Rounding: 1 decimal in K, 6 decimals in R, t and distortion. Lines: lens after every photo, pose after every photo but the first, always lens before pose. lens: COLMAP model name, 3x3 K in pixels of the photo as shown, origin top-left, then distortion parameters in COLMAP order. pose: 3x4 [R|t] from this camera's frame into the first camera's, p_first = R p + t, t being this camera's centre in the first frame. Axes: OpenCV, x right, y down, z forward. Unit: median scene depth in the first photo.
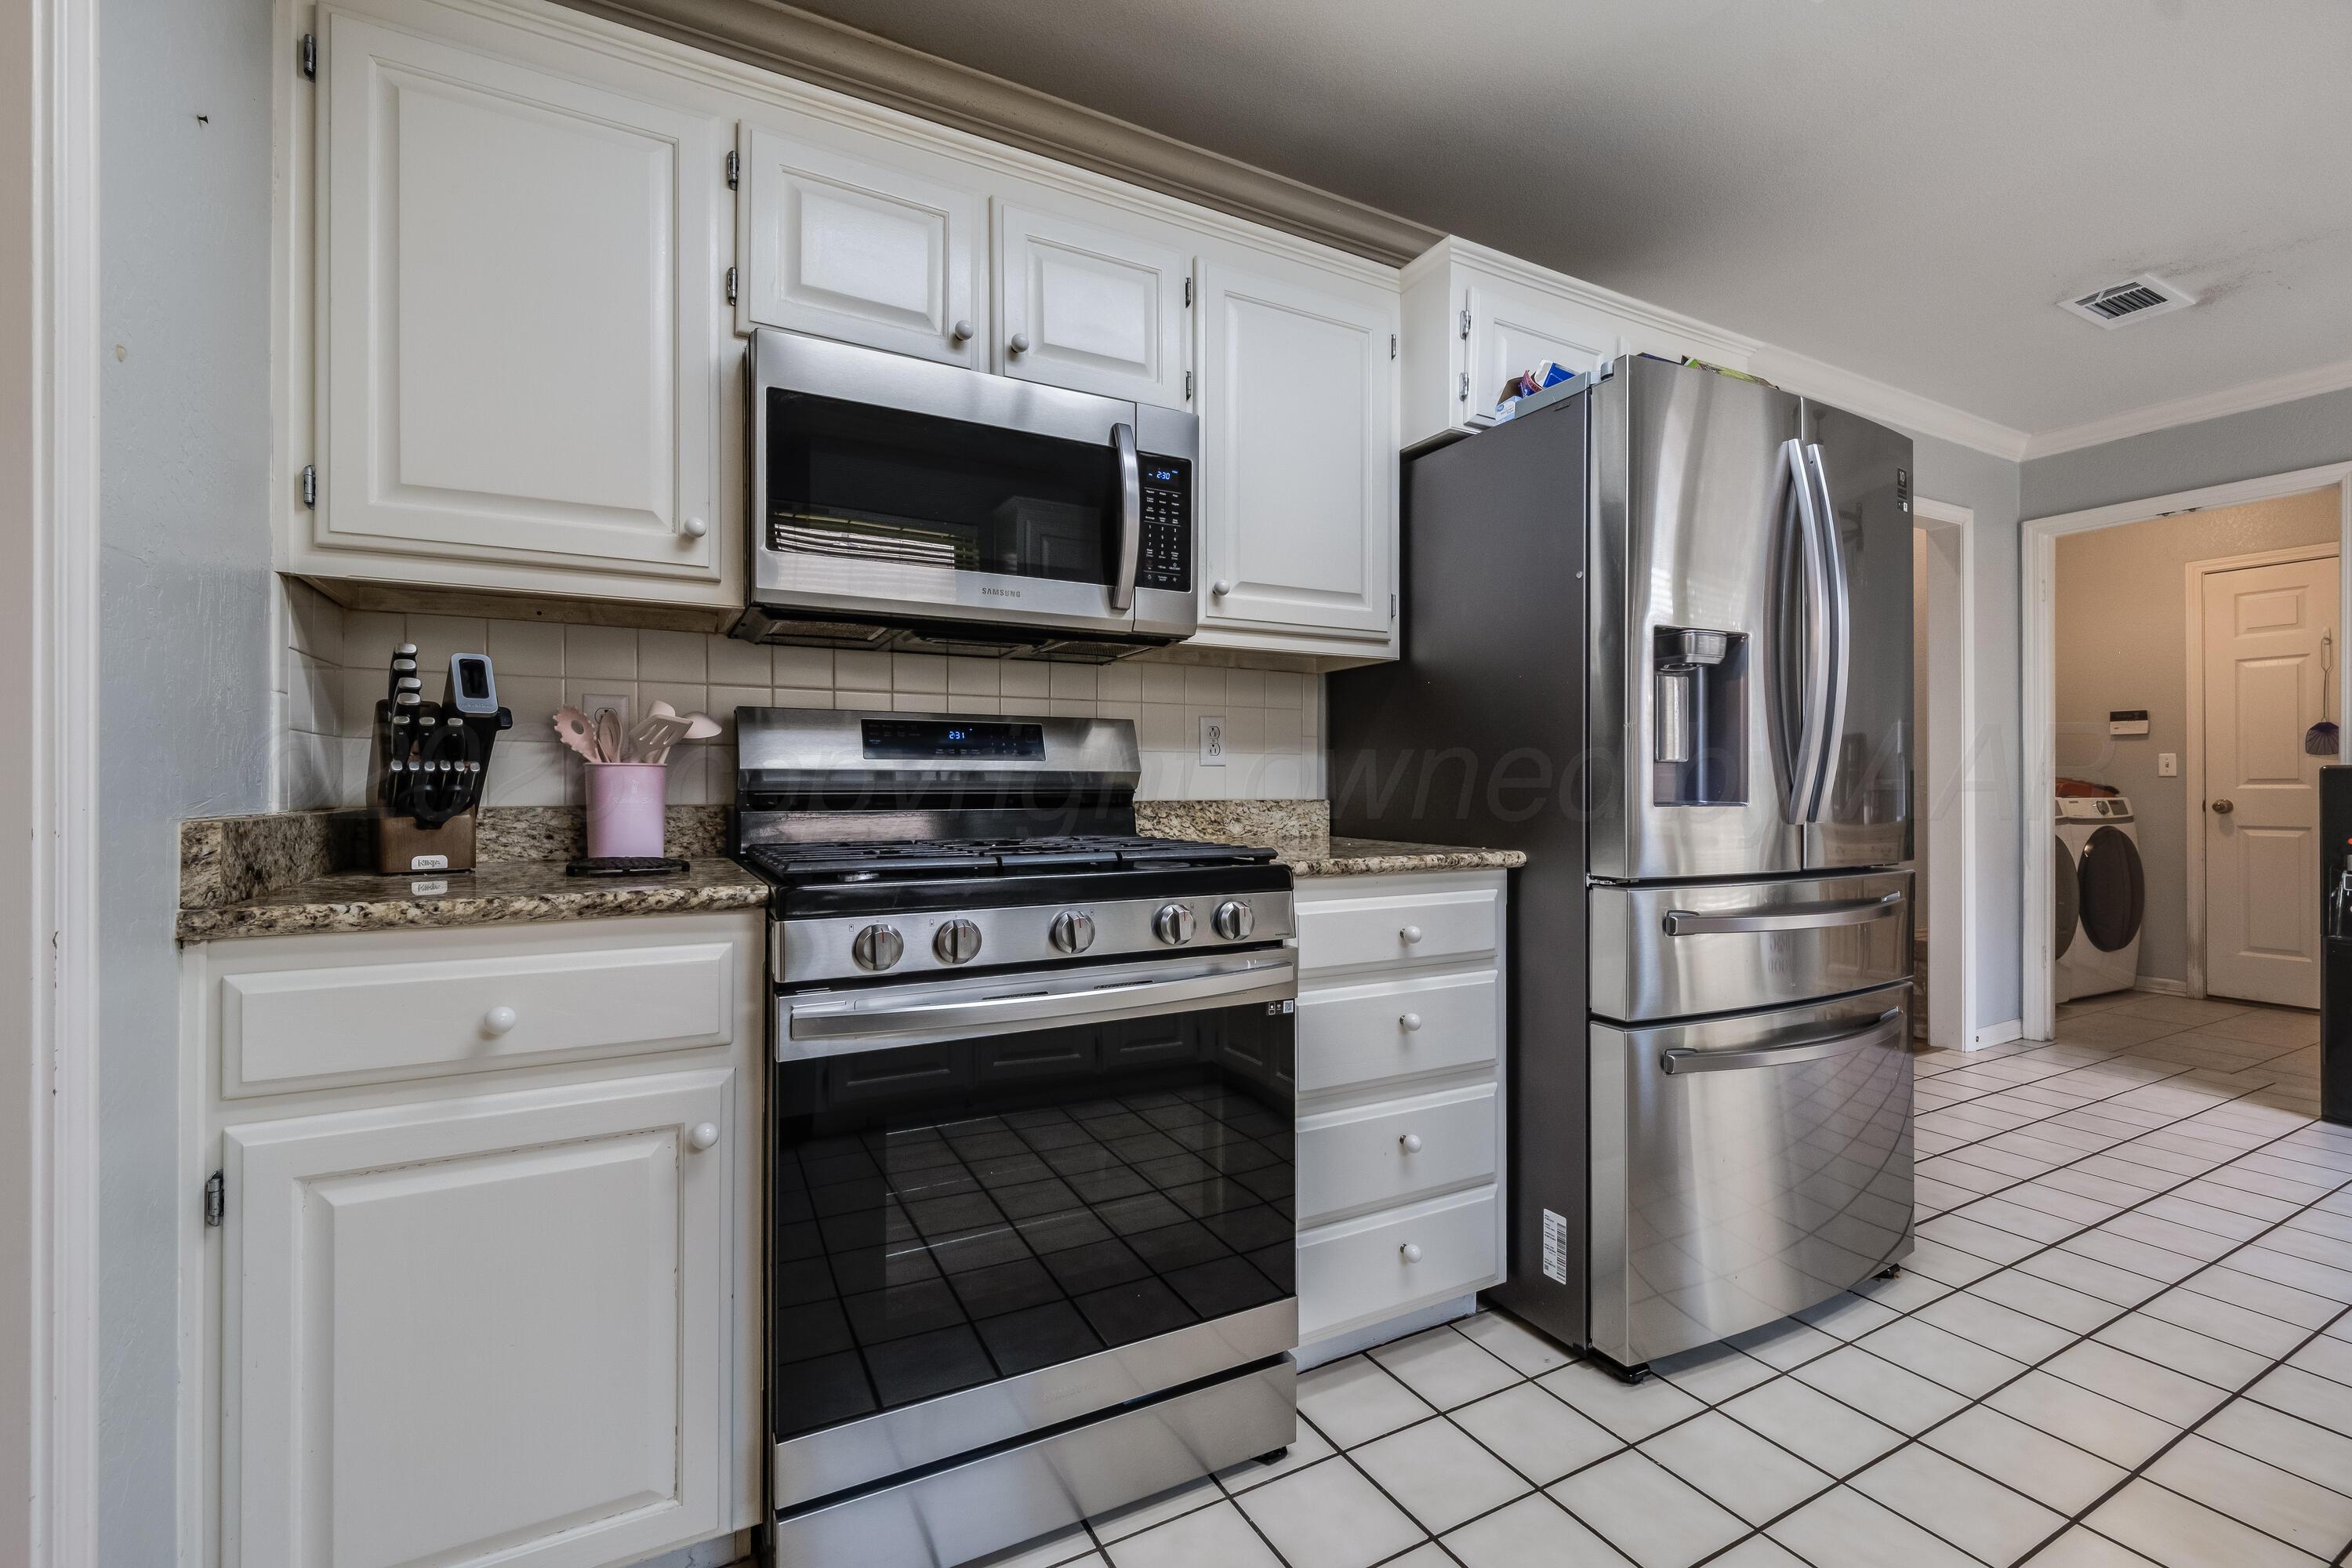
lens RADIAL K [[1007.9, 0, 1176.0], [0, 1007.9, 784.0], [0, 0, 1]] dist [-0.000086, -0.000095]
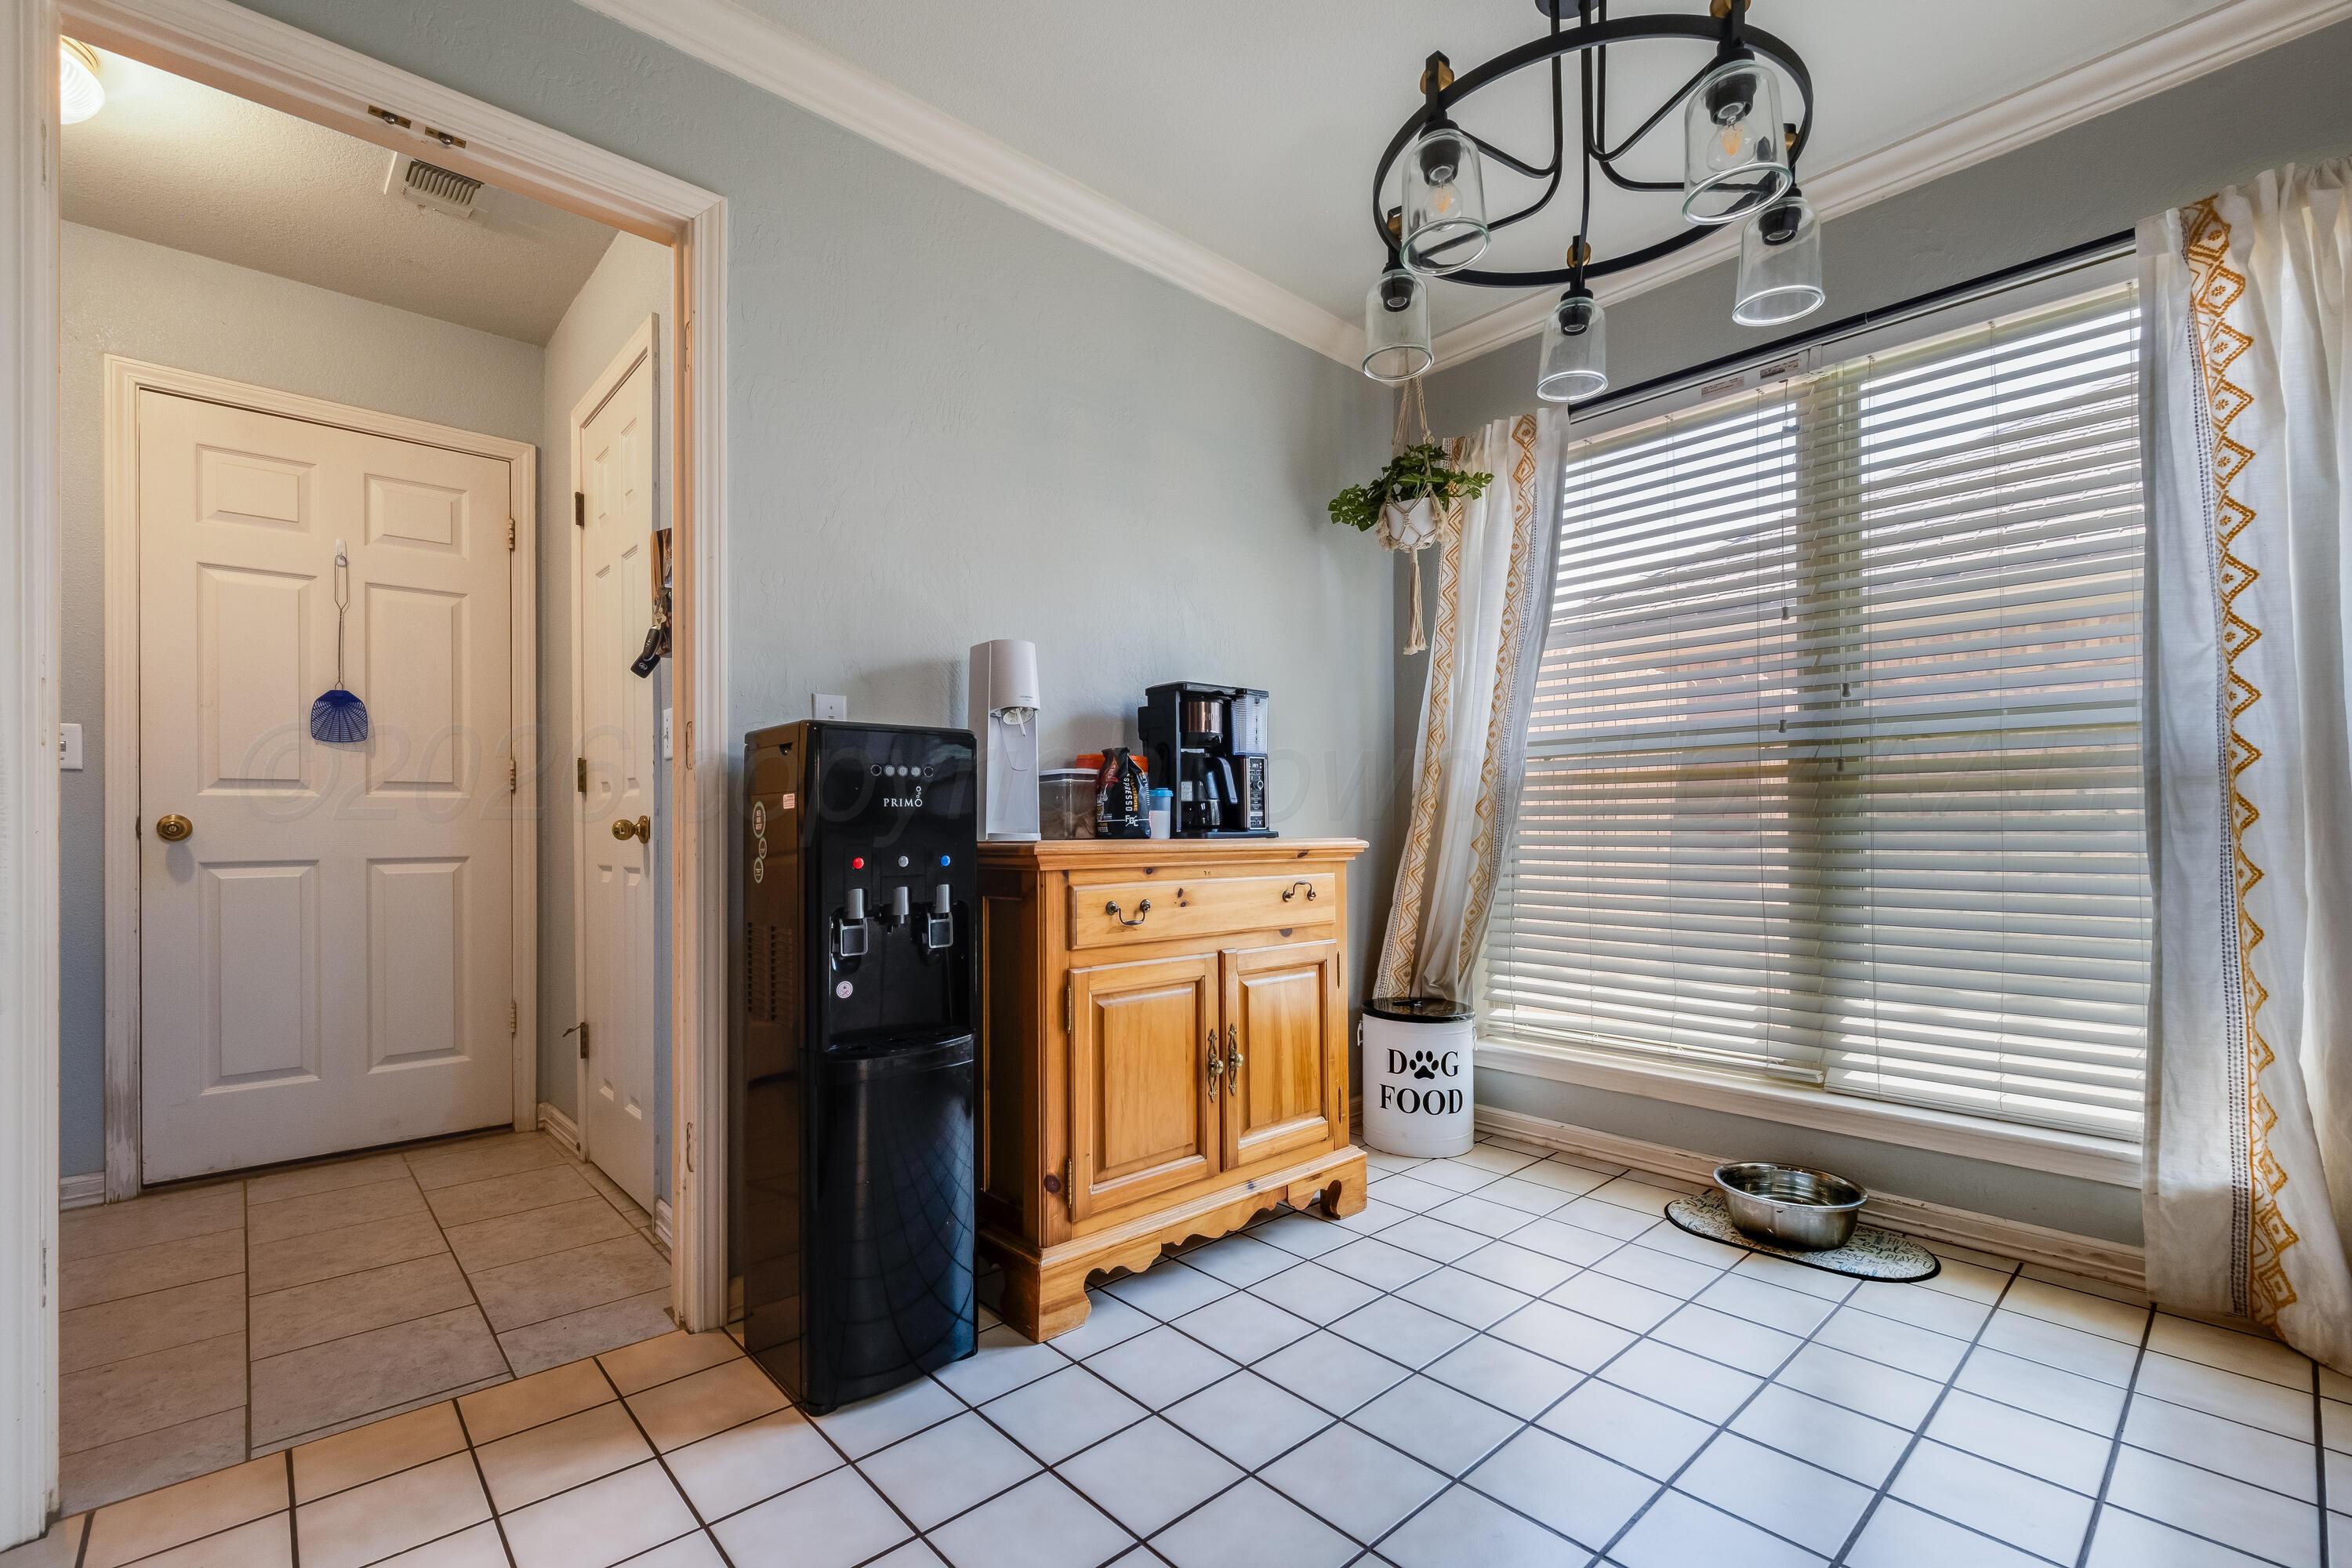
lens RADIAL K [[1014.7, 0, 1168.4], [0, 1014.7, 809.2], [0, 0, 1]] dist [-0.002221, -0.000995]
pose [[-0.239366, 0.019129, 0.970741, 0.602052], [0.003713, 0.999817, -0.018786, 0.038978], [-0.970922, -0.000892, -0.239393, 0.958767]]
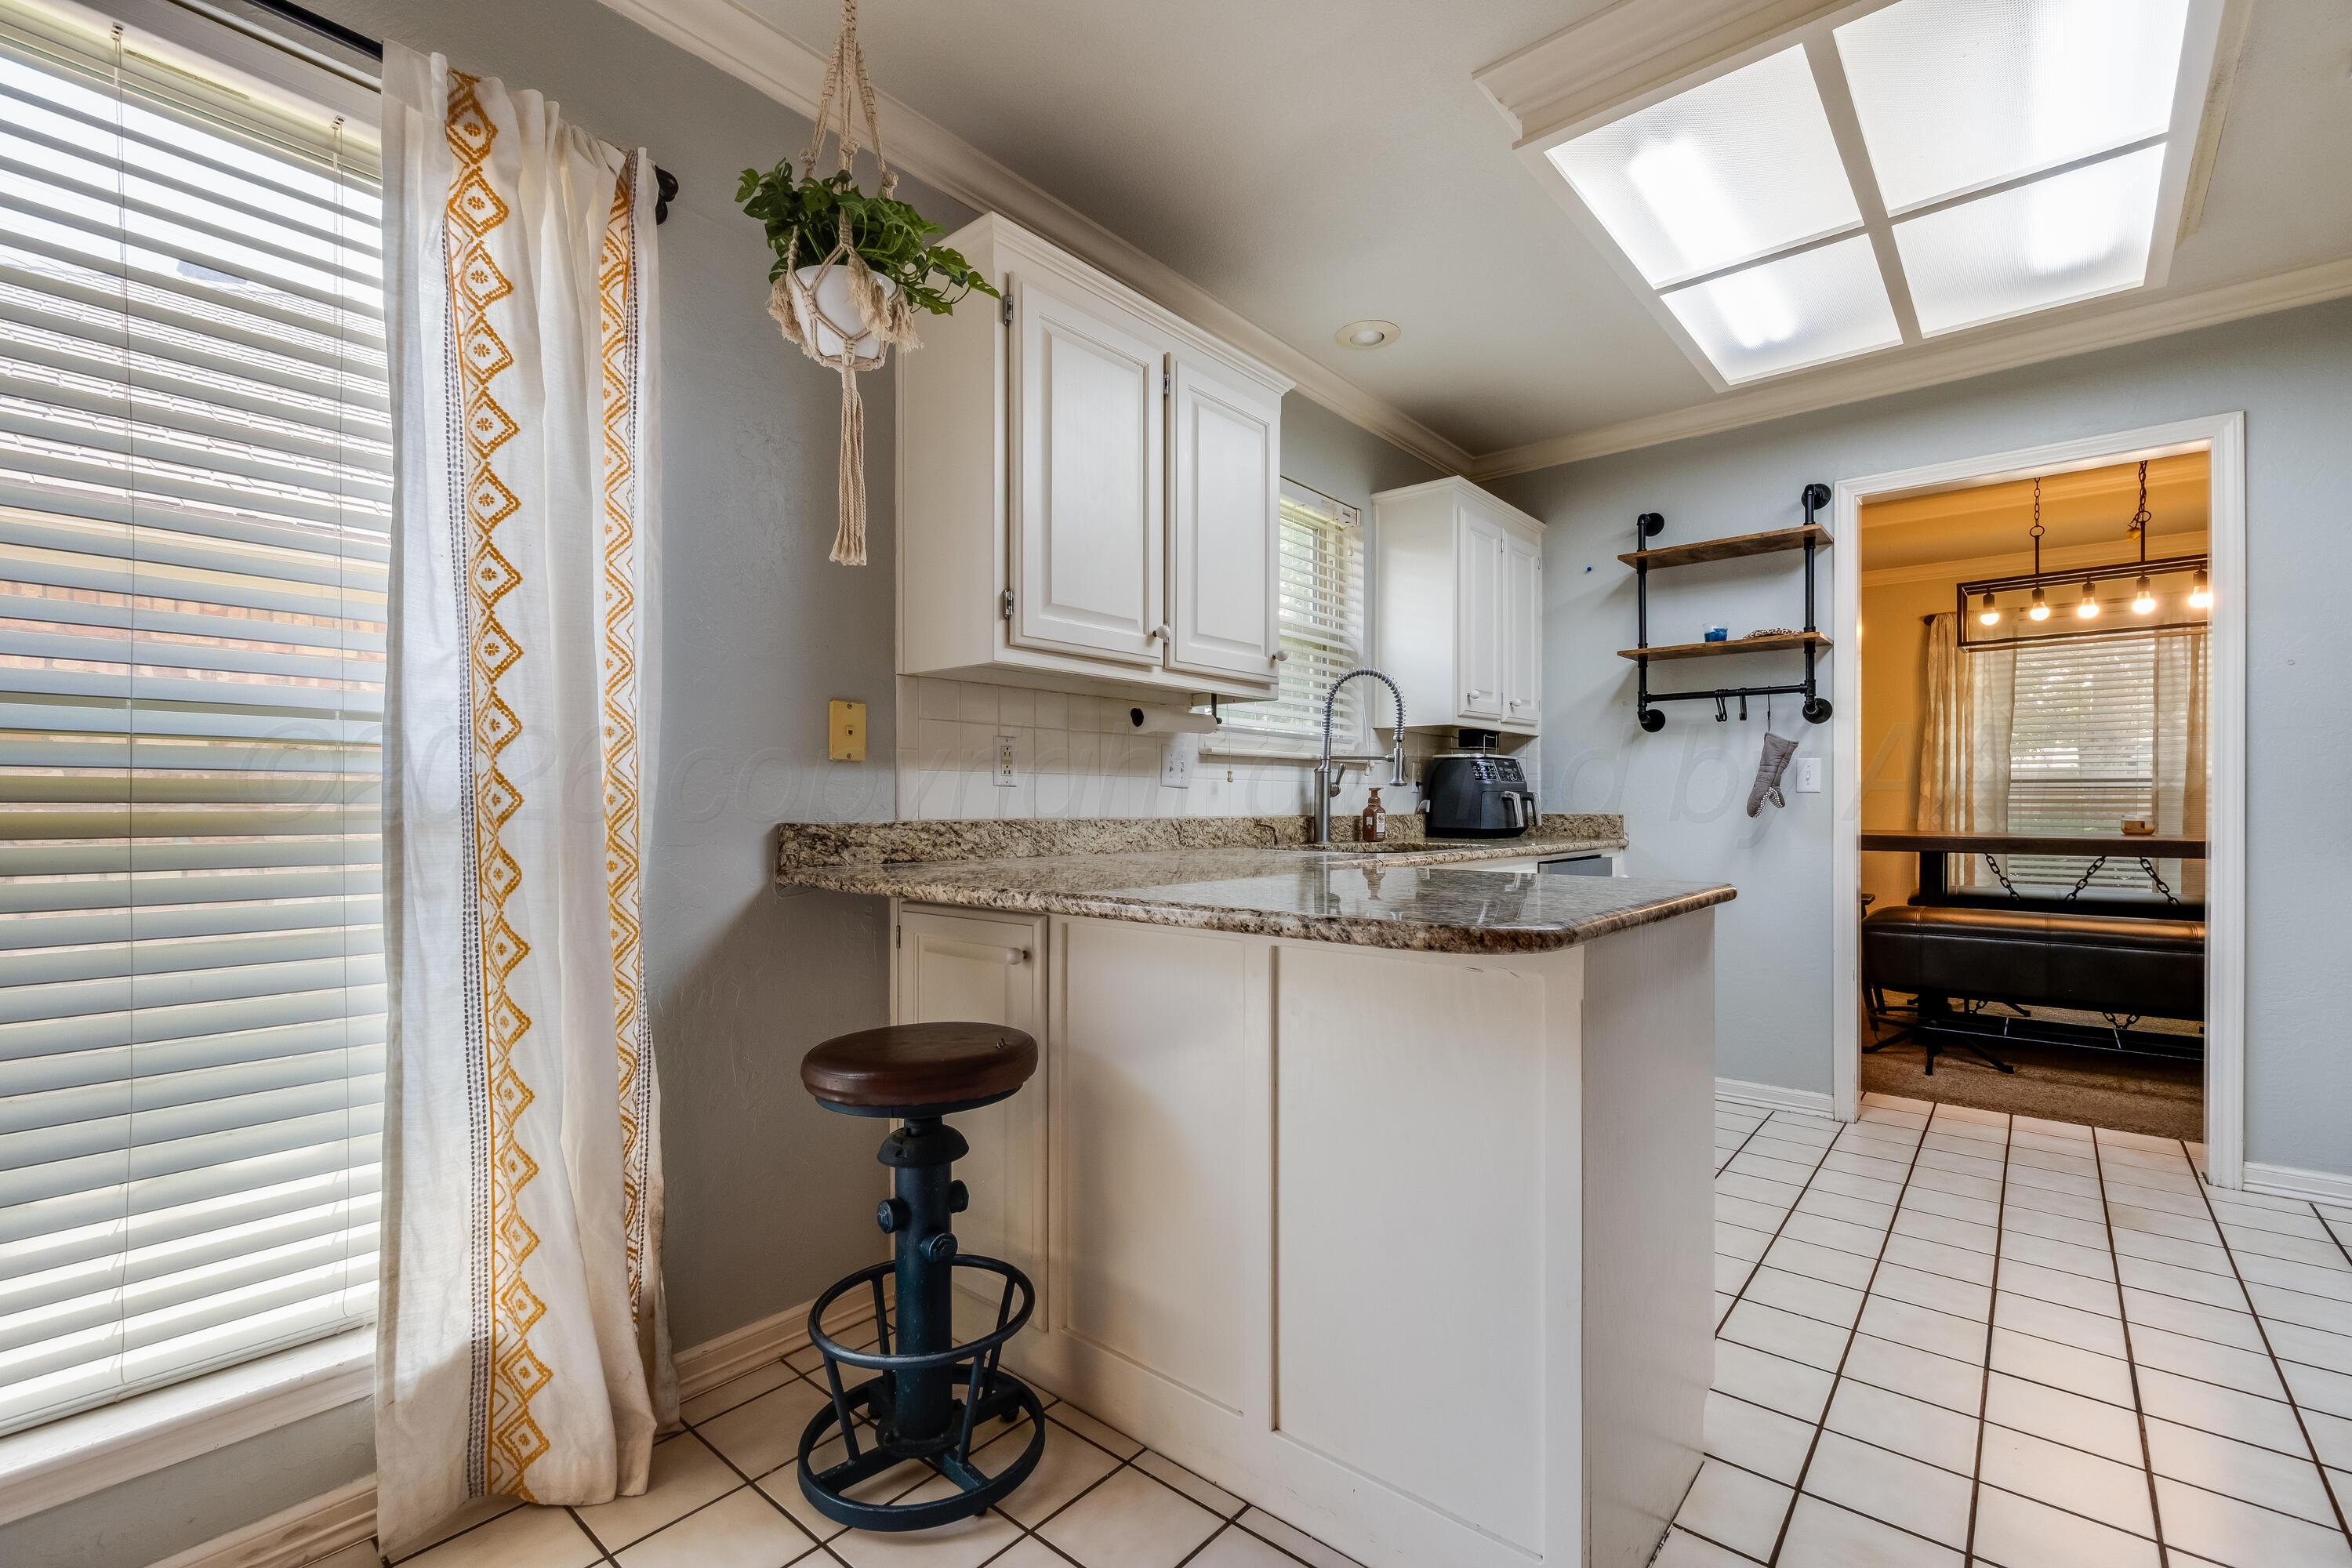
lens RADIAL K [[1014.7, 0, 1168.4], [0, 1014.7, 809.2], [0, 0, 1]] dist [-0.002221, -0.000995]
pose [[-0.932848, -0.000991, -0.360269, 0.913773], [-0.003040, 0.999982, 0.005119, -0.001627], [0.360258, 0.005870, -0.932834, 0.755731]]
